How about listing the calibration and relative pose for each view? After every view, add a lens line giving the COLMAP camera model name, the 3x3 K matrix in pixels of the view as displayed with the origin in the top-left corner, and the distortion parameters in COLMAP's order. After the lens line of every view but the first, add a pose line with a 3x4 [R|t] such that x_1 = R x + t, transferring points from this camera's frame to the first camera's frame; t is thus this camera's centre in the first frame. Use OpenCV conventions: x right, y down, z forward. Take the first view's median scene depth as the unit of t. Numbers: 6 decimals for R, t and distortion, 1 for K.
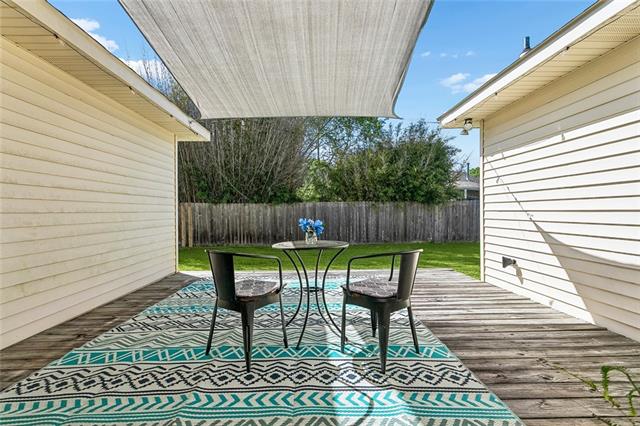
lens RADIAL K [[304.2, 0, 318.5], [0, 304.2, 212.0], [0, 0, 1]] dist [0.000797, -0.000550]
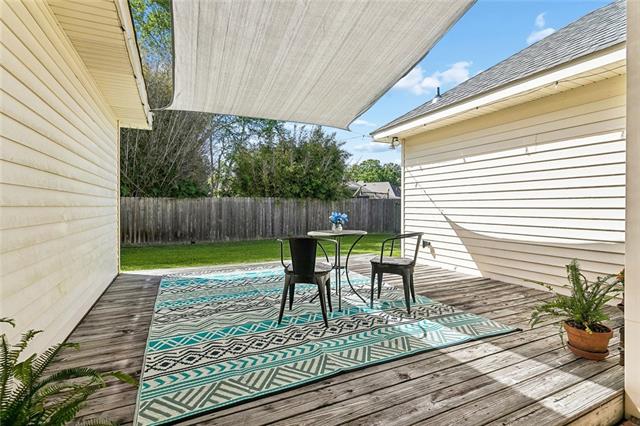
lens RADIAL K [[312.1, 0, 320.2], [0, 312.1, 209.6], [0, 0, 1]] dist [-0.019495, 0.000537]
pose [[0.912921, 0.003044, 0.408124, -0.445583], [-0.005587, 0.999972, 0.005038, 0.001313], [-0.408097, -0.006880, 0.912913, -0.125313]]
